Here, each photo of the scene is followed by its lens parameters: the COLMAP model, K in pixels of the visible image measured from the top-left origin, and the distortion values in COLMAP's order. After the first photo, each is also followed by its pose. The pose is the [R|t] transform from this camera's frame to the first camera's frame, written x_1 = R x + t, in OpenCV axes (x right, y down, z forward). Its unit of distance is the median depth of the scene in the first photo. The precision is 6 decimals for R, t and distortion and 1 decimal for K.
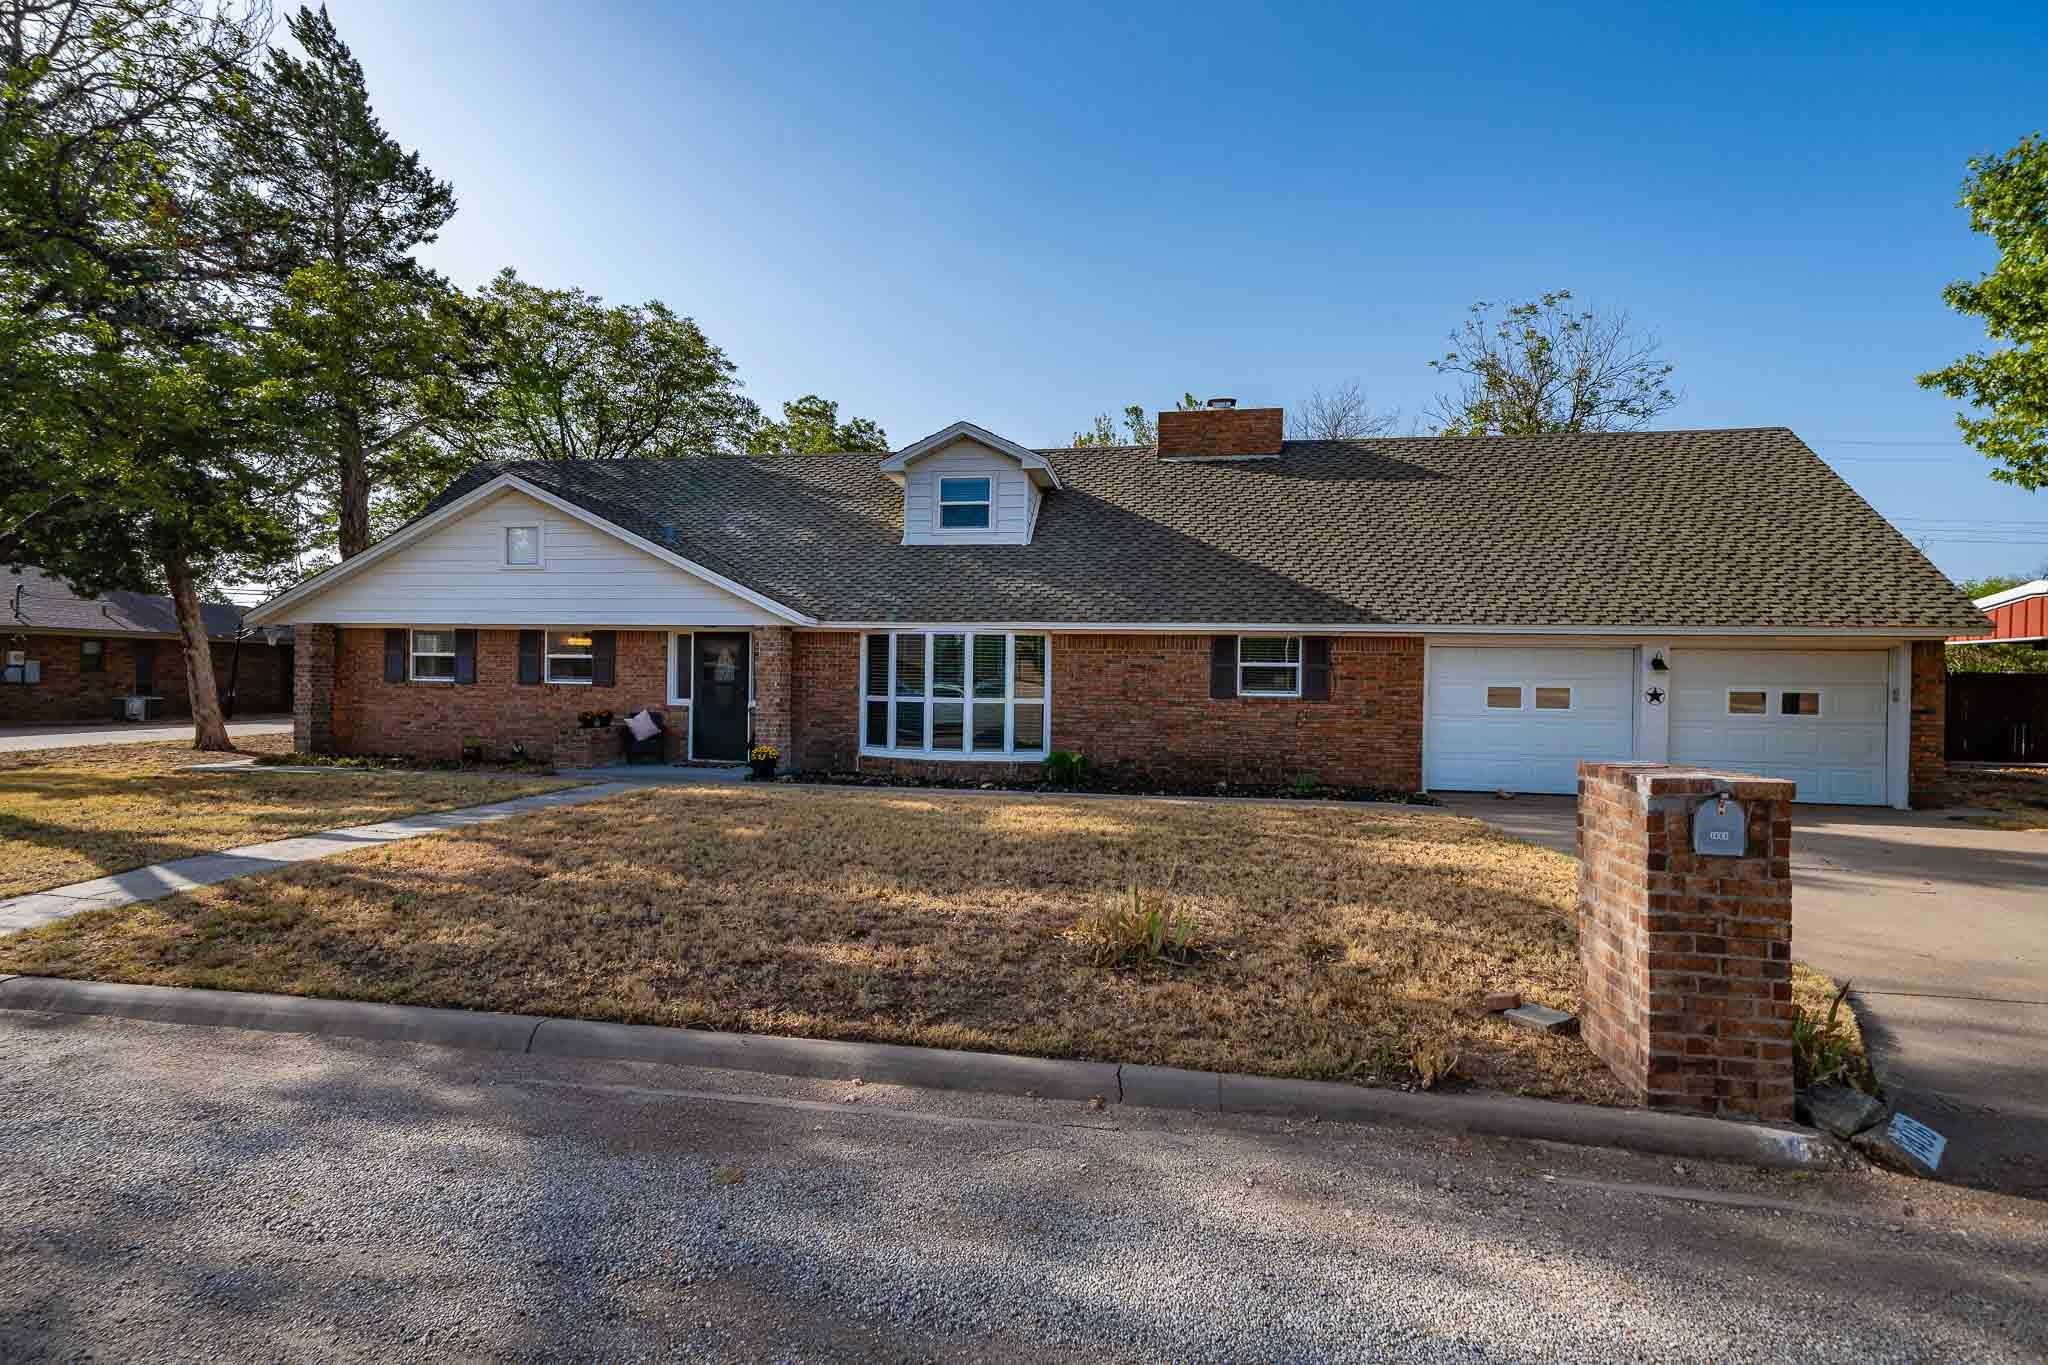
lens RADIAL K [[939.5, 0, 1025.0], [0, 939.5, 680.4], [0, 0, 1]] dist [-0.000068, 0.000013]
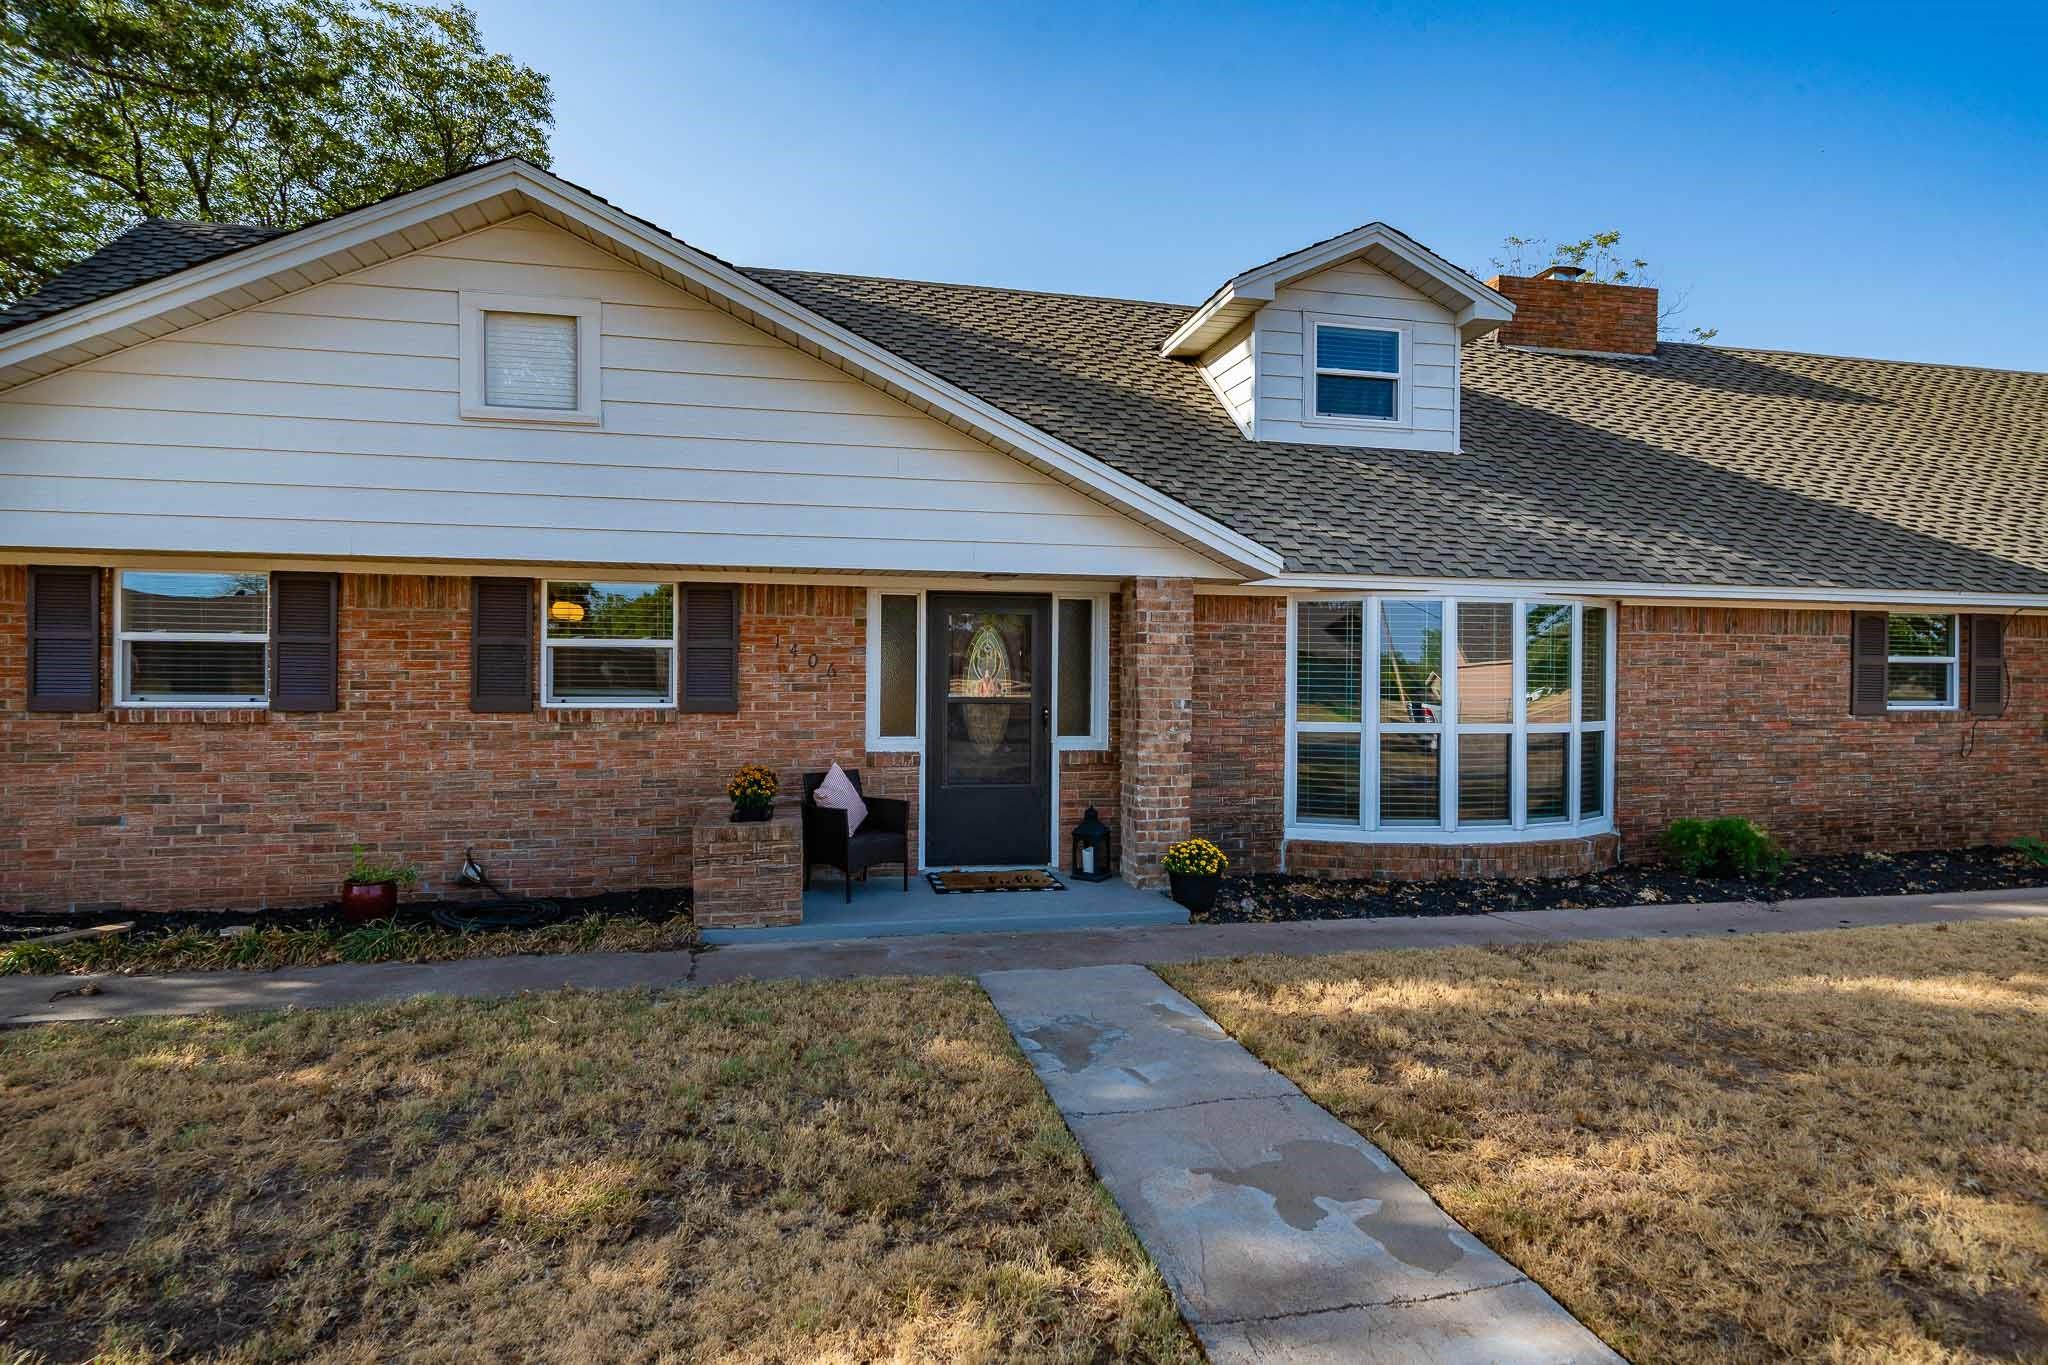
lens RADIAL K [[1020.3, 0, 1023.0], [0, 1020.3, 682.9], [0, 0, 1]] dist [0.000455, -0.000244]
pose [[0.936723, -0.009697, 0.349936, -0.484784], [0.008727, 0.999952, 0.004348, -0.008360], [-0.349961, -0.001018, 0.936764, 0.519657]]
